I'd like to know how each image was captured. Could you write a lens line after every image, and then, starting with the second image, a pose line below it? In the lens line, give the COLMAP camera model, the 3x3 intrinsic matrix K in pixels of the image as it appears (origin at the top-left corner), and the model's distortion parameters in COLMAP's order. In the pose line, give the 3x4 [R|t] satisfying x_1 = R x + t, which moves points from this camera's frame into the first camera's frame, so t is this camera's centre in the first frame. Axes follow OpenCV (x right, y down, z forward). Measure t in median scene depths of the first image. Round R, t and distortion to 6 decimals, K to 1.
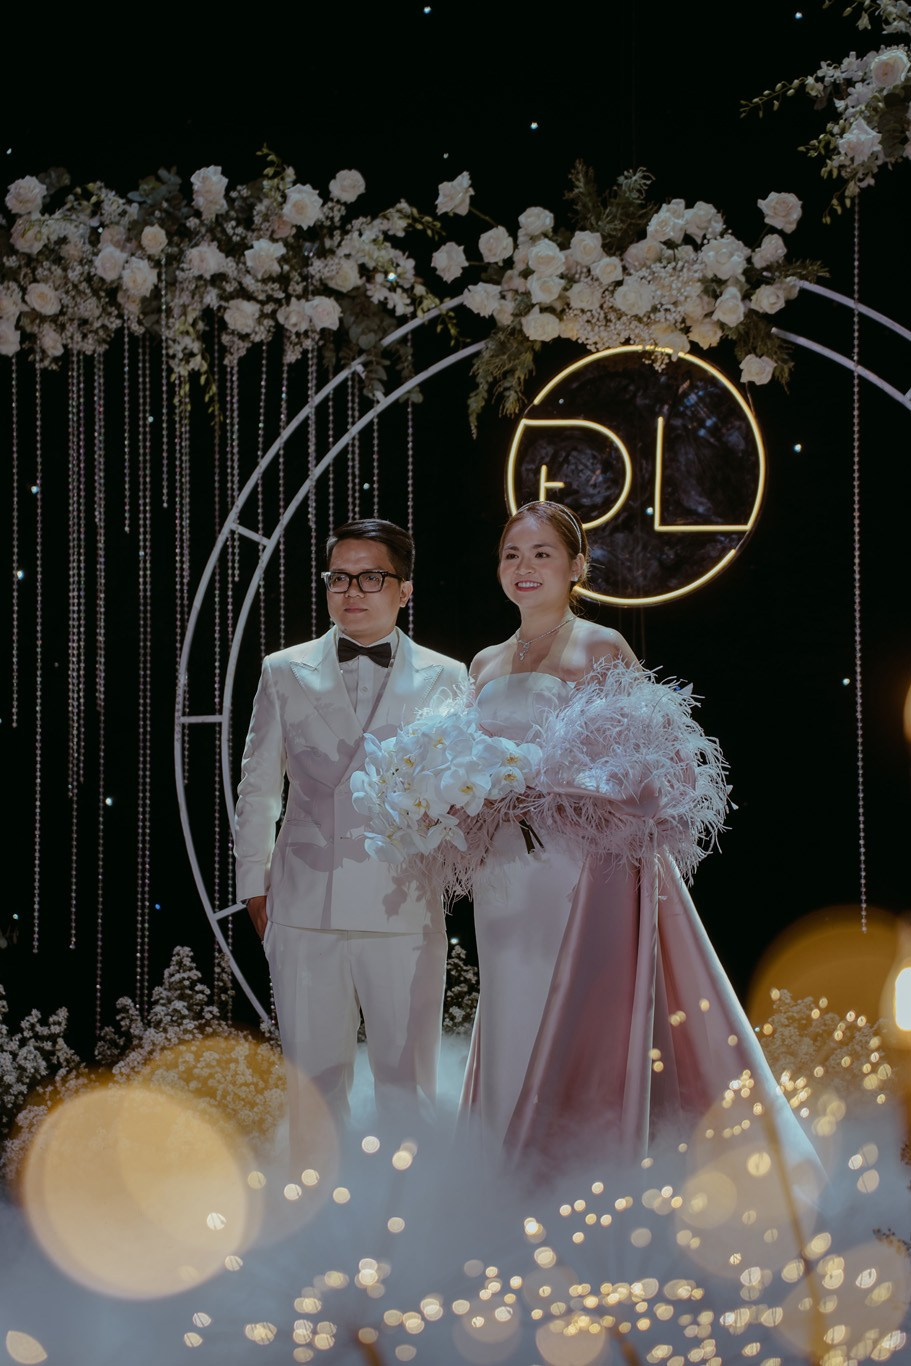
lens RADIAL K [[3298.4, 0, 457.6], [0, 3298.4, 693.5], [0, 0, 1]] dist [0.693908, 0.000000]
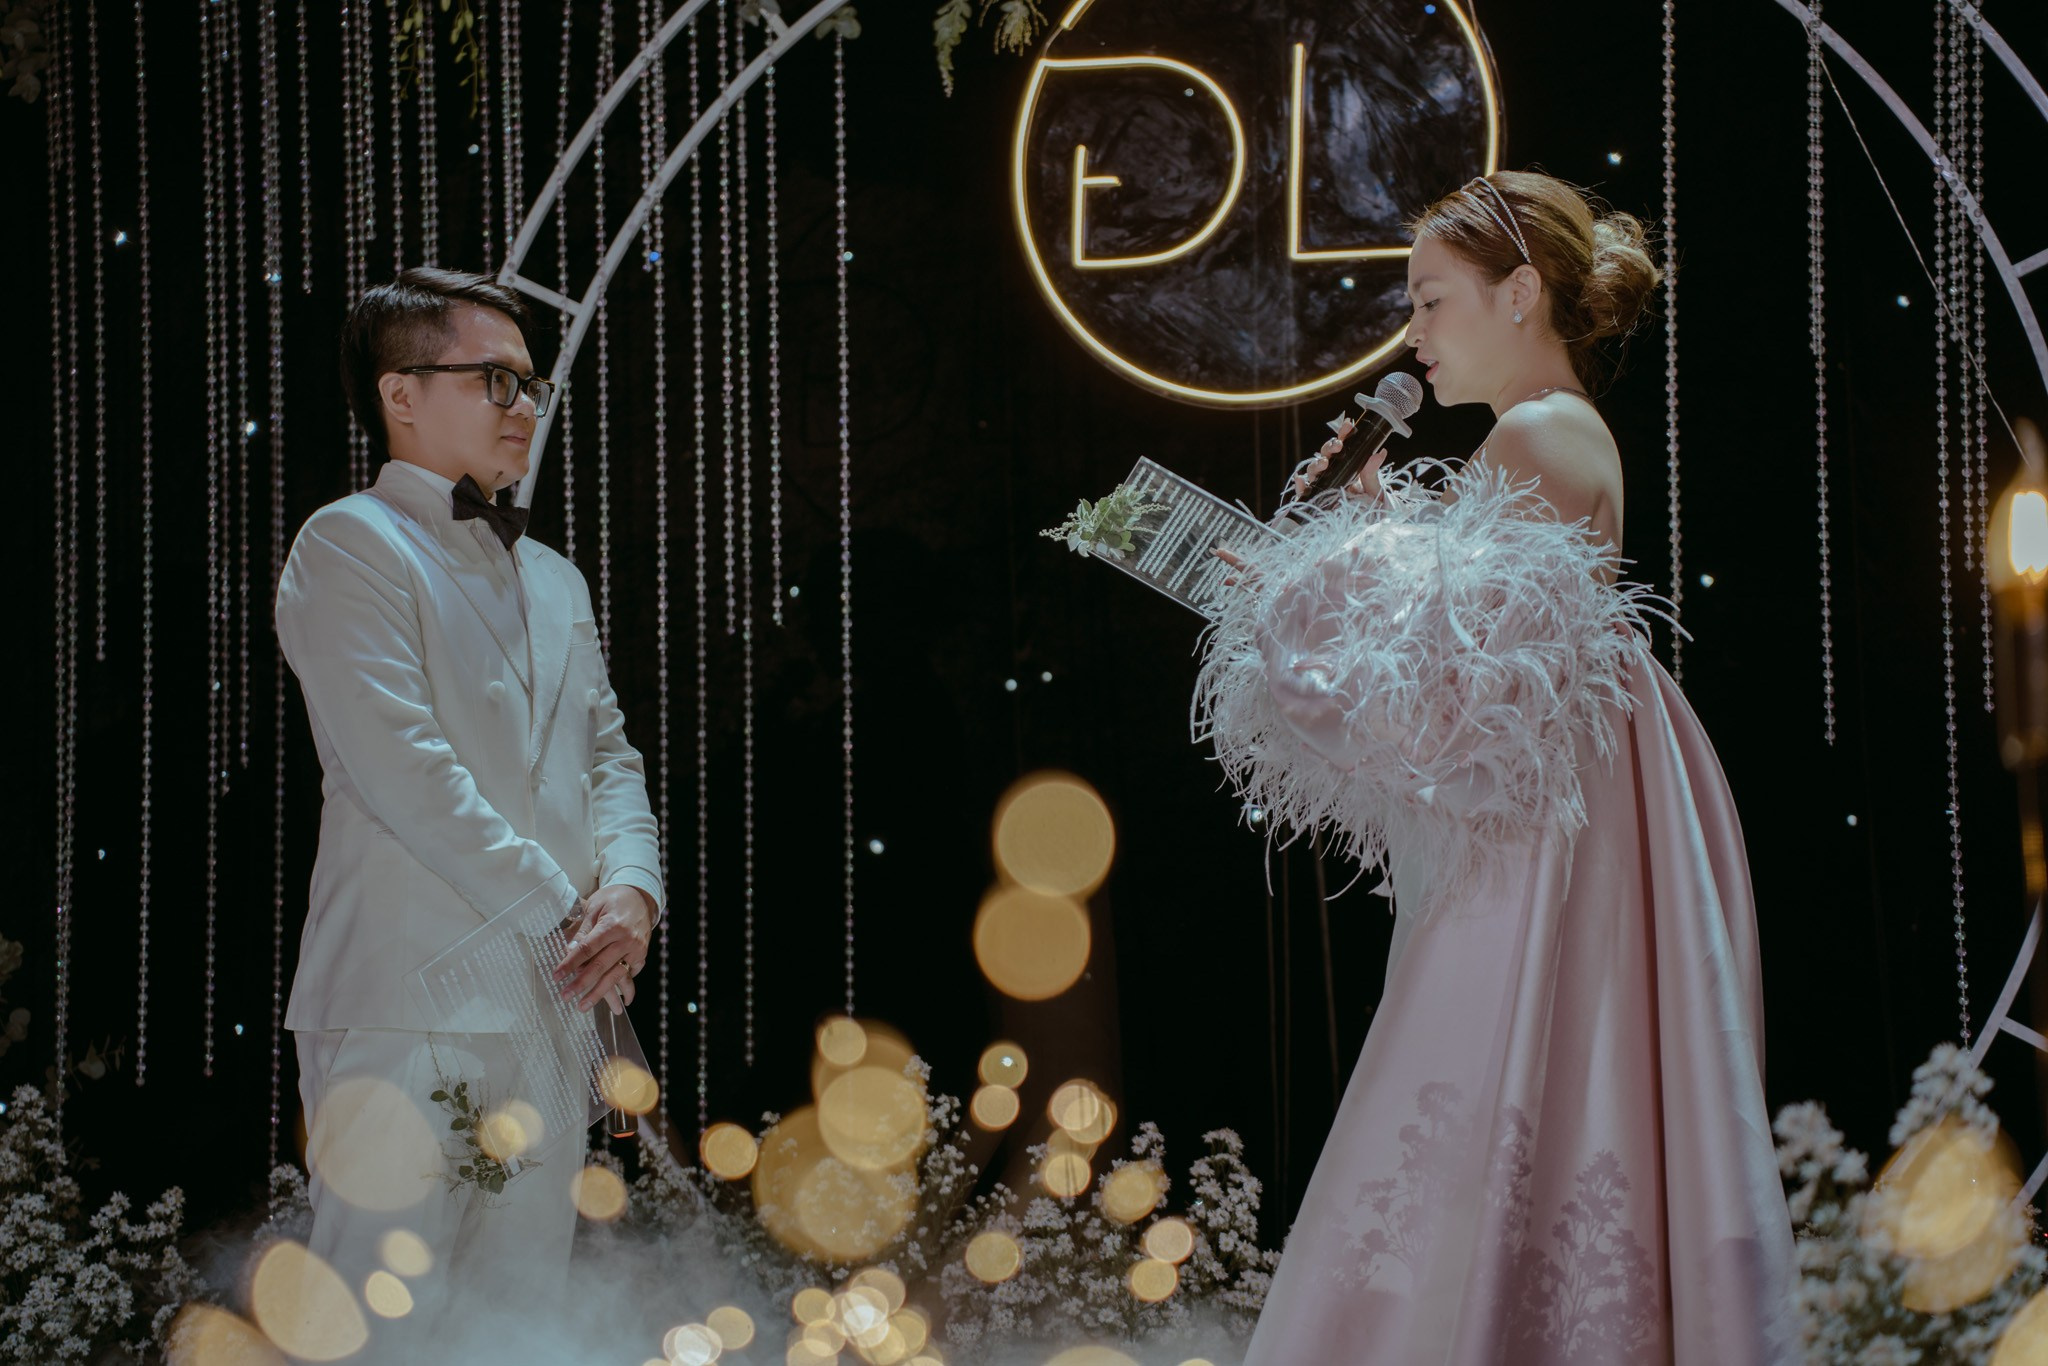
lens RADIAL K [[4347.6, 0, 1053.3], [0, 4347.6, 694.7], [0, 0, 1]] dist [0.610748, 0.000000]
pose [[0.997893, -0.015436, -0.063021, 0.064011], [0.014246, 0.999712, -0.019291, 0.031760], [0.063300, 0.018353, 0.997826, 0.304293]]
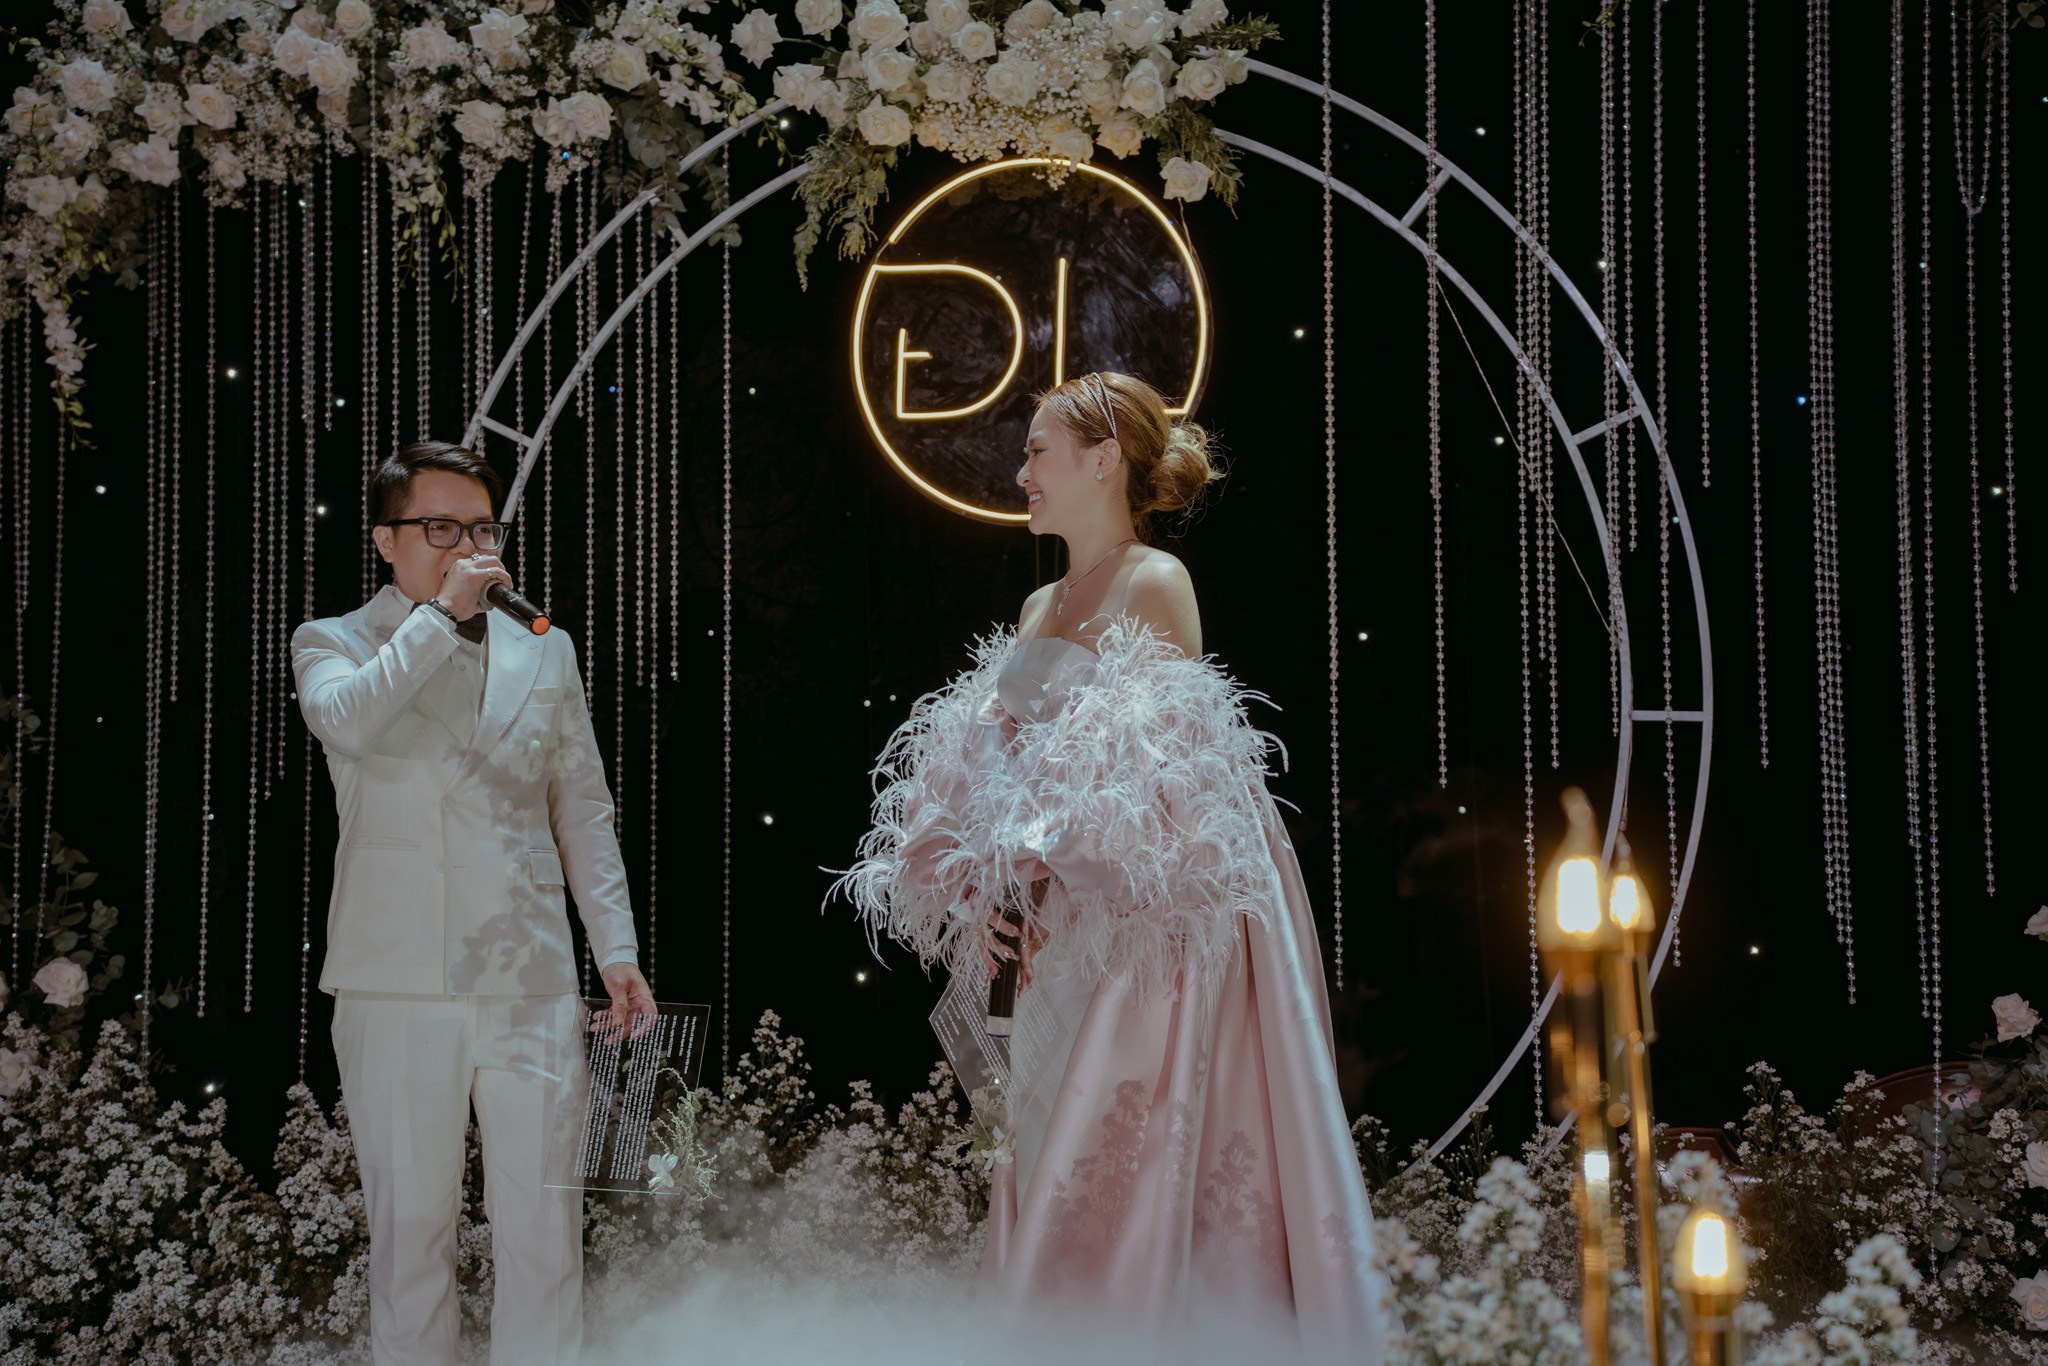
lens RADIAL K [[2884.8, 0, 1043.5], [0, 2884.8, 662.9], [0, 0, 1]] dist [0.242810, 0.000000]
pose [[0.999341, -0.006742, -0.035657, 0.077746], [0.006516, 0.999958, -0.006433, 0.007123], [0.035699, 0.006196, 0.999343, 0.378948]]
